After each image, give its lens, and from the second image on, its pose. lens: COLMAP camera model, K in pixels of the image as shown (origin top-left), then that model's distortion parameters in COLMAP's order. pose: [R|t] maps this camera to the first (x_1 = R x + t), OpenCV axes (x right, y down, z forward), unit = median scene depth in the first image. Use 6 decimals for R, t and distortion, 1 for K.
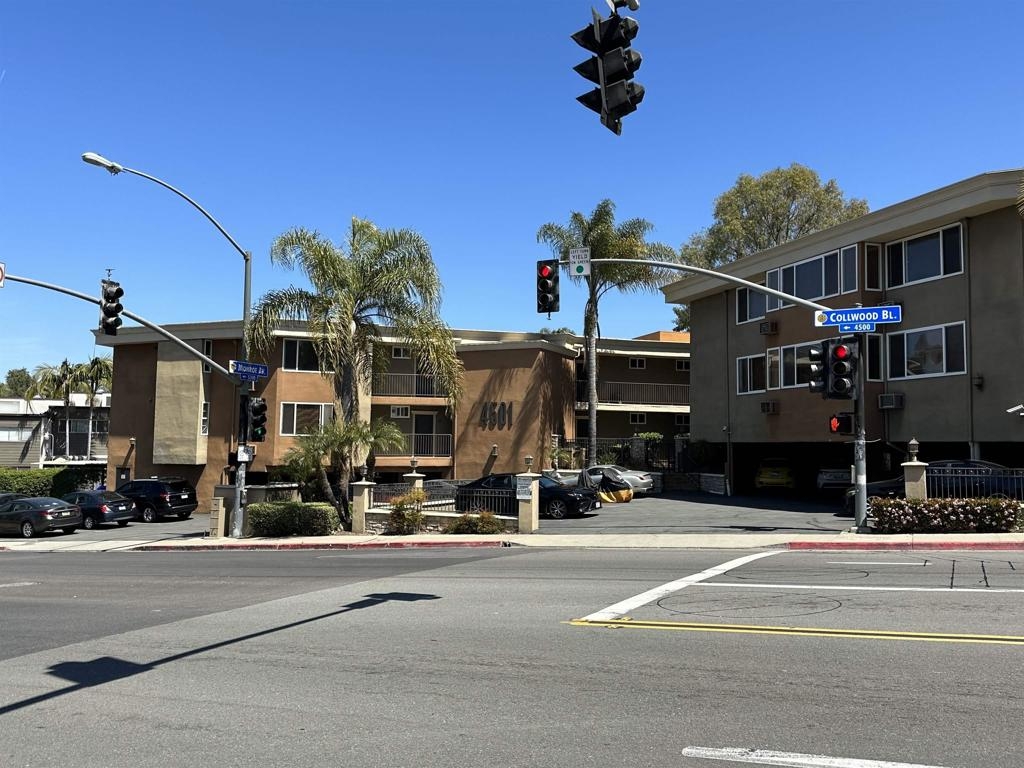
lens RADIAL K [[901.0, 0, 512.0], [0, 901.0, 384.0], [0, 0, 1]] dist [0.159477, -0.295805]
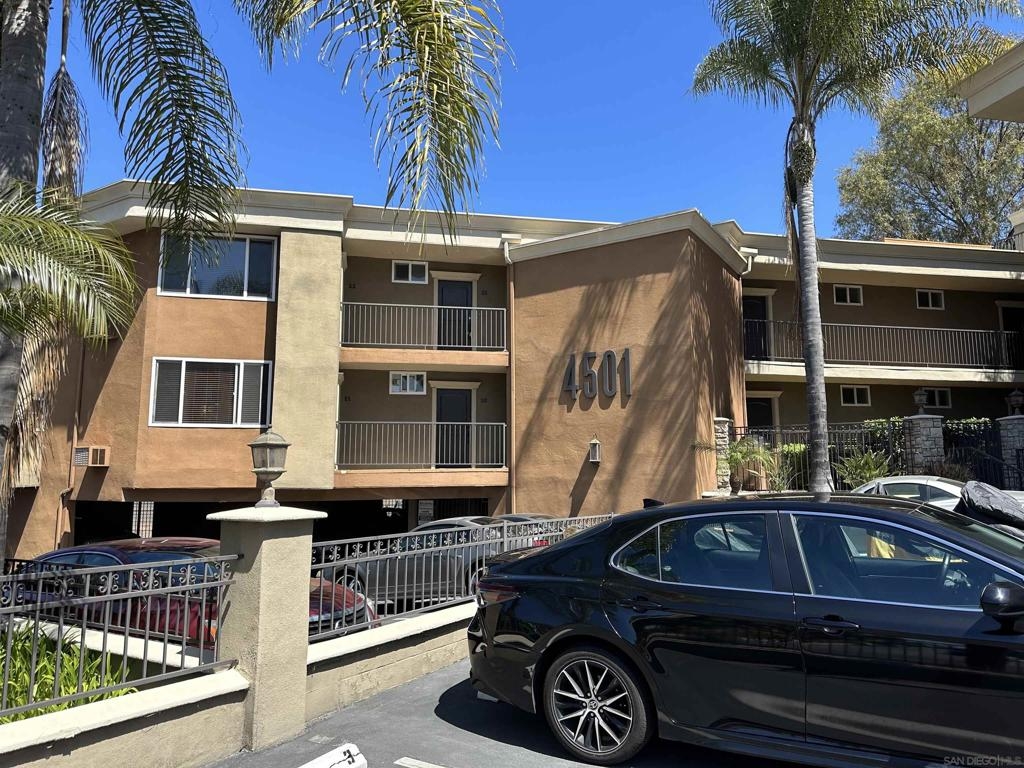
lens RADIAL K [[731.1, 0, 512.0], [0, 731.1, 384.0], [0, 0, 1]] dist [0.131043, -0.188529]
pose [[0.995239, -0.023759, -0.094521, -0.034216], [0.018329, 0.998154, -0.057906, 0.082214], [0.095722, 0.055898, 0.993837, 0.841037]]
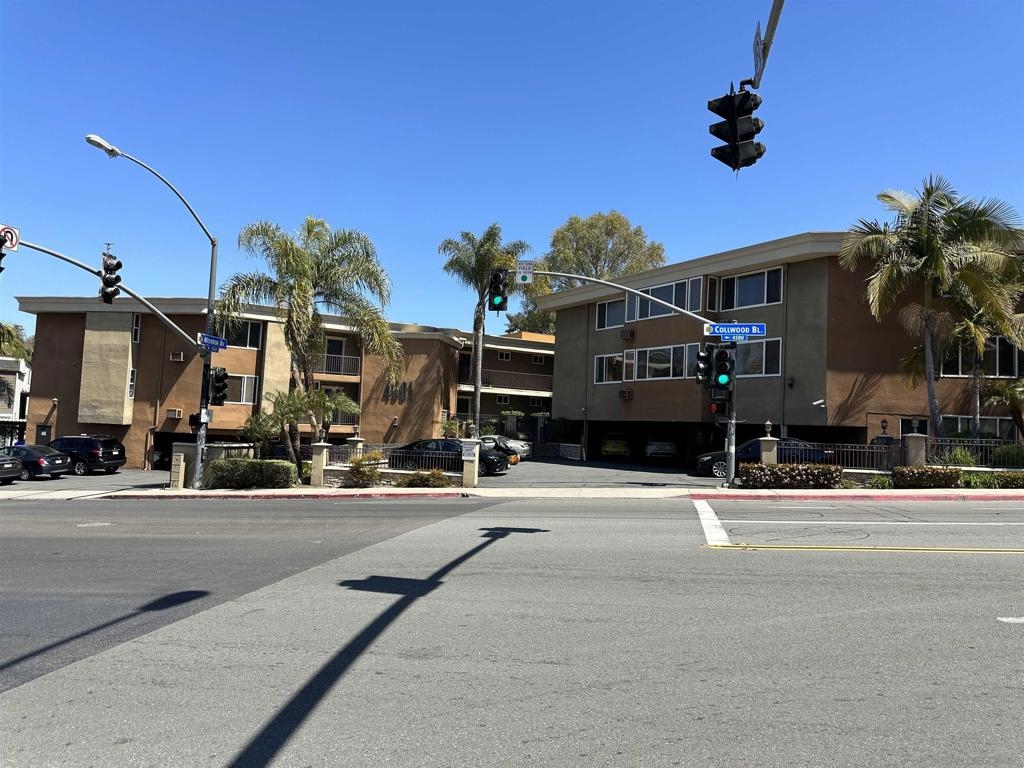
lens RADIAL K [[731.1, 0, 512.0], [0, 731.1, 384.0], [0, 0, 1]] dist [0.131043, -0.188529]
pose [[0.968722, 0.045294, 0.243980, -0.151295], [-0.049127, 0.998746, 0.009646, 0.009122], [-0.243237, -0.021330, 0.969732, 0.009865]]
